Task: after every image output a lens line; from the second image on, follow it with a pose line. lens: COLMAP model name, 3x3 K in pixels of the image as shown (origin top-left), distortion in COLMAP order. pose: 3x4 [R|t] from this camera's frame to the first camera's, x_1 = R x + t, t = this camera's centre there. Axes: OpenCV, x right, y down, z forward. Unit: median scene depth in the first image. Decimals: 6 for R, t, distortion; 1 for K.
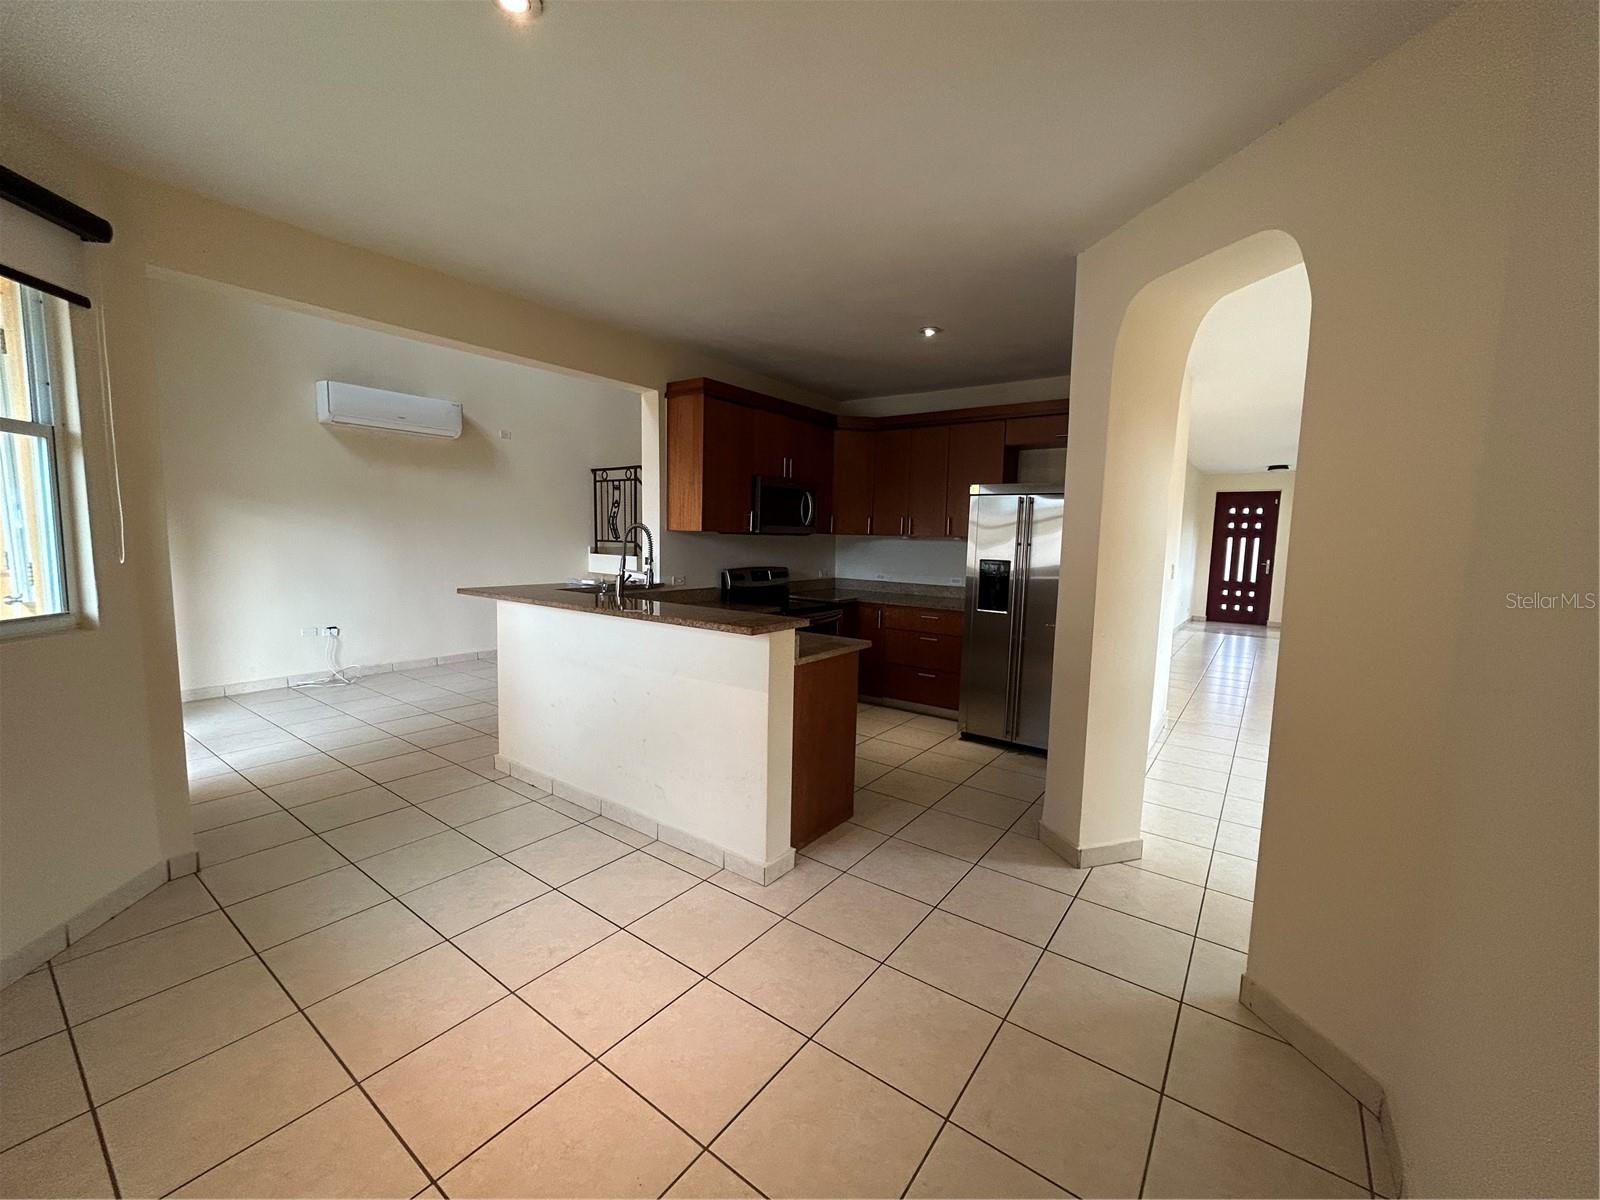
lens RADIAL K [[647.3, 0, 803.3], [0, 647.3, 605.2], [0, 0, 1]] dist [-0.002223, 0.001113]
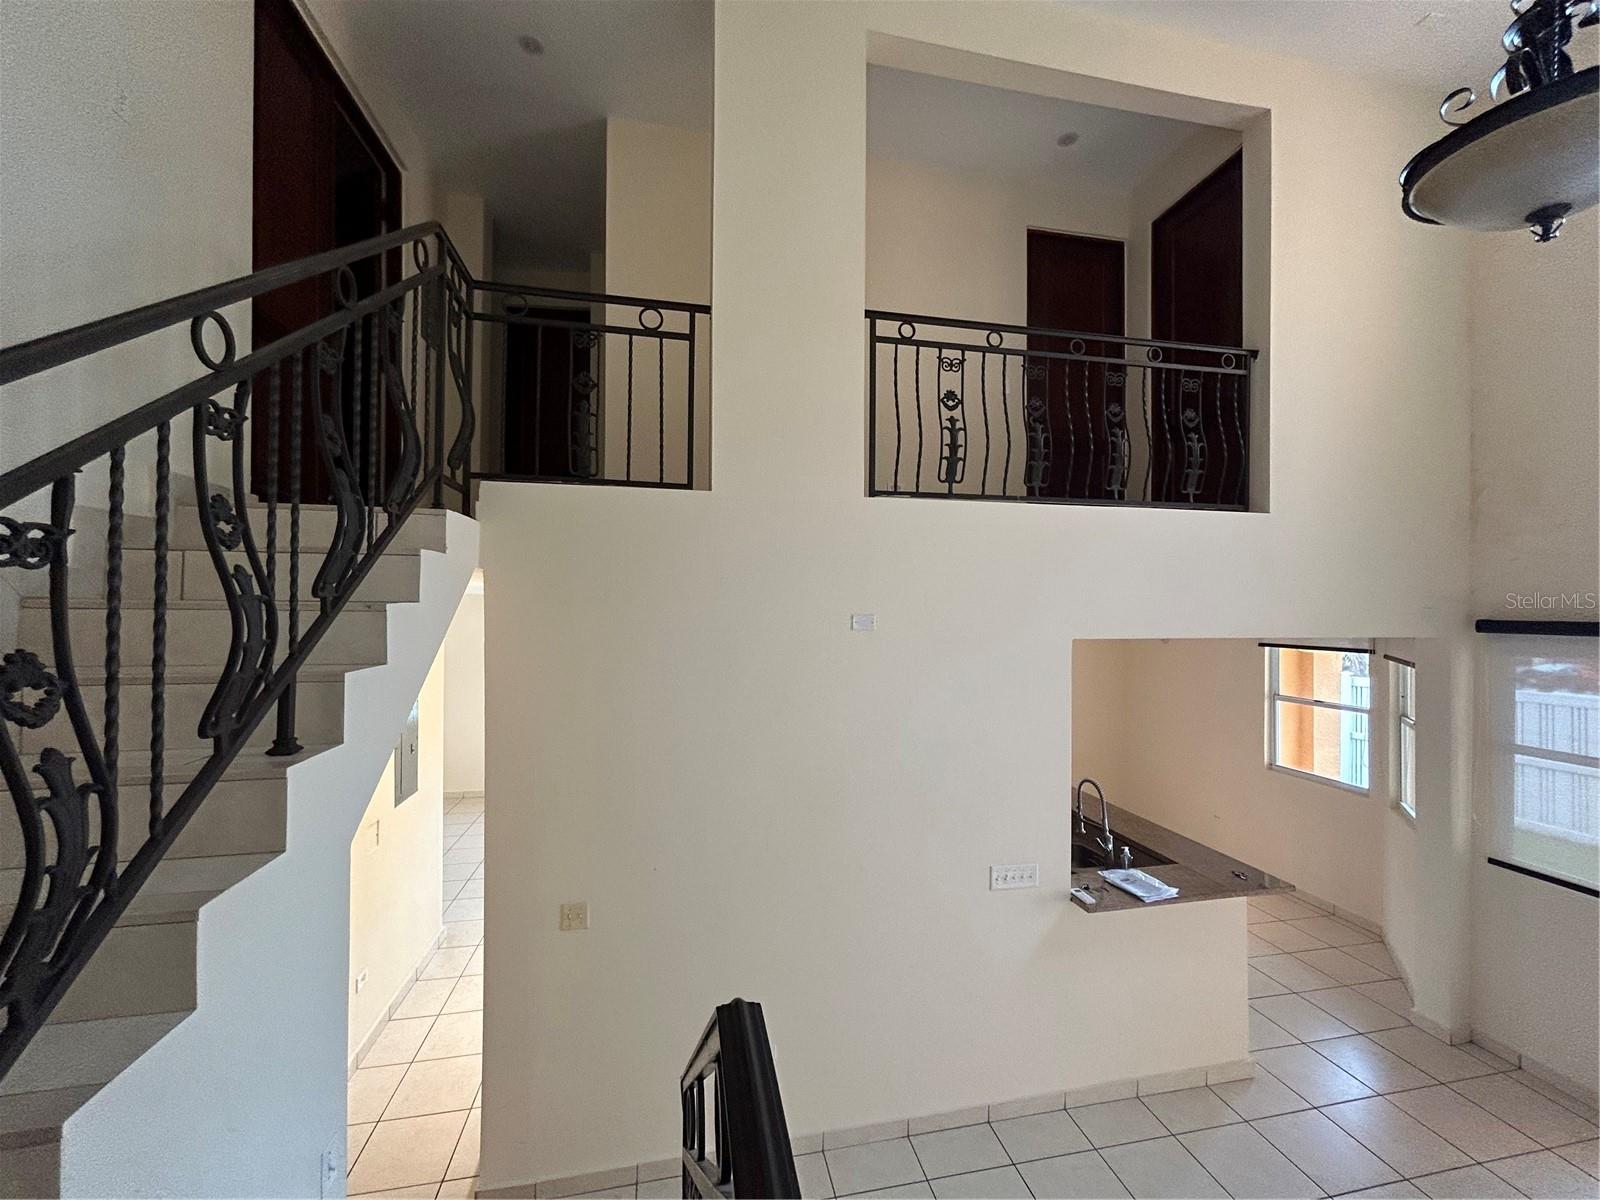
lens RADIAL K [[647.3, 0, 801.9], [0, 647.3, 603.9], [0, 0, 1]] dist [-0.002223, 0.001113]
pose [[0.669669, -0.011069, 0.742577, -1.077918], [0.085810, 0.994345, -0.062563, -0.000249], [-0.737686, 0.105617, 0.666832, 1.256292]]
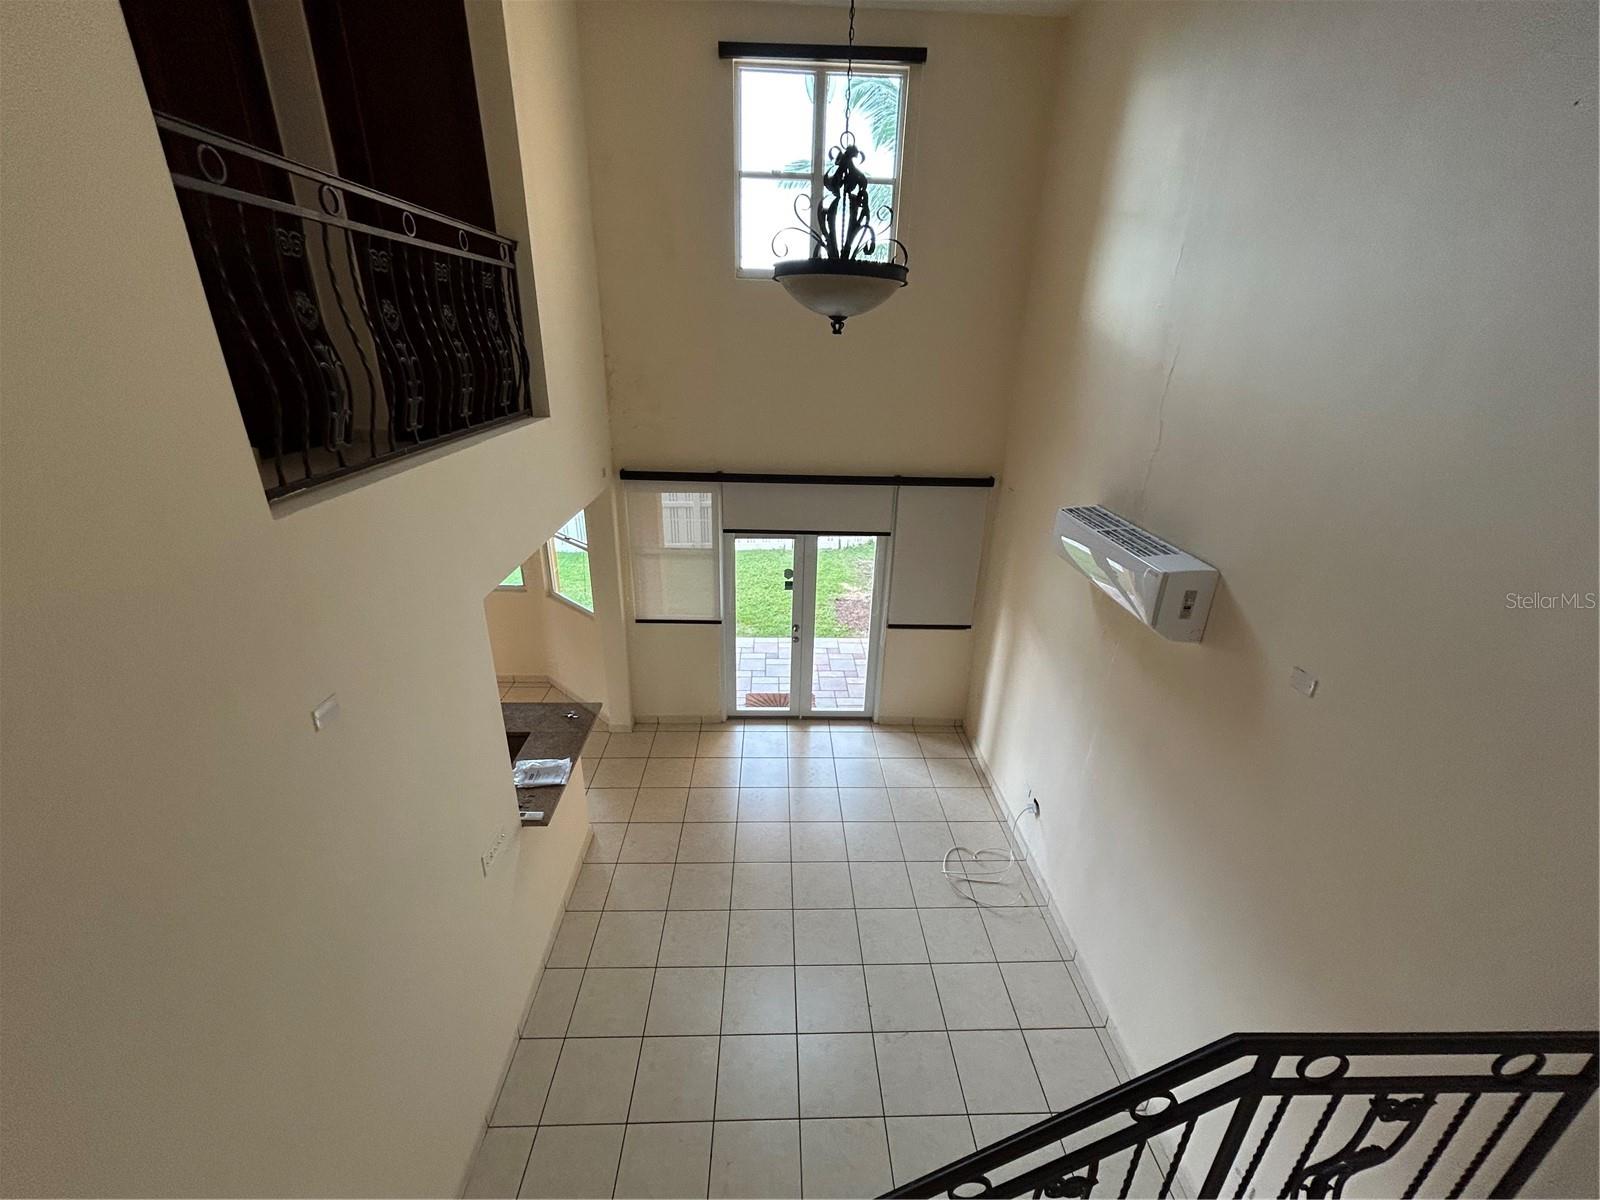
lens RADIAL K [[647.3, 0, 805.0], [0, 647.3, 602.8], [0, 0, 1]] dist [-0.002223, 0.001113]
pose [[-0.624047, -0.331252, 0.707699, -1.017070], [0.041226, 0.890477, 0.453158, -0.241992], [-0.780299, 0.311967, -0.542043, 1.594003]]
